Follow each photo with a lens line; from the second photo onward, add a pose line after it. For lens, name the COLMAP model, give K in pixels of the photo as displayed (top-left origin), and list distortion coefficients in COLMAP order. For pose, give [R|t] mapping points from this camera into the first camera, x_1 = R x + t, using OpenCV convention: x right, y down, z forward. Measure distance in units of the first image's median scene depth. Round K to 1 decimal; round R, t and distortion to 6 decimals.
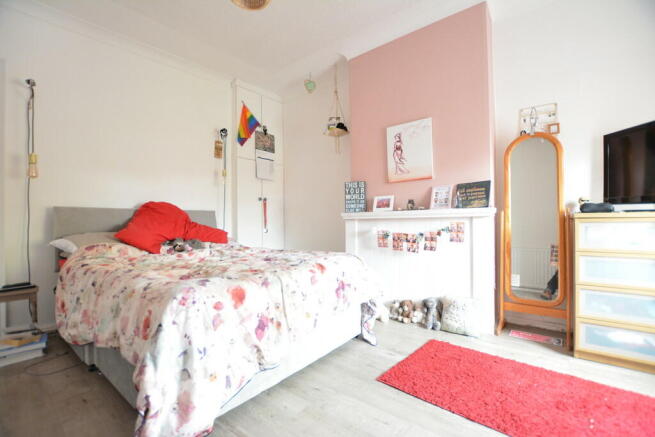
lens RADIAL K [[296.2, 0, 328.1], [0, 296.2, 216.5], [0, 0, 1]] dist [-0.002689, -0.000110]
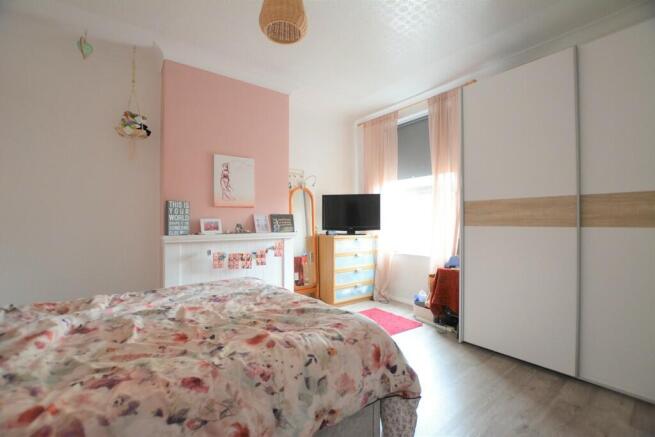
lens RADIAL K [[296.2, 0, 327.9], [0, 296.2, 223.8], [0, 0, 1]] dist [-0.002689, -0.000110]
pose [[0.241360, 0.007168, 0.970409, -0.752851], [-0.016943, 0.999851, -0.003172, -0.058822], [-0.970288, -0.015676, 0.241446, 0.371339]]
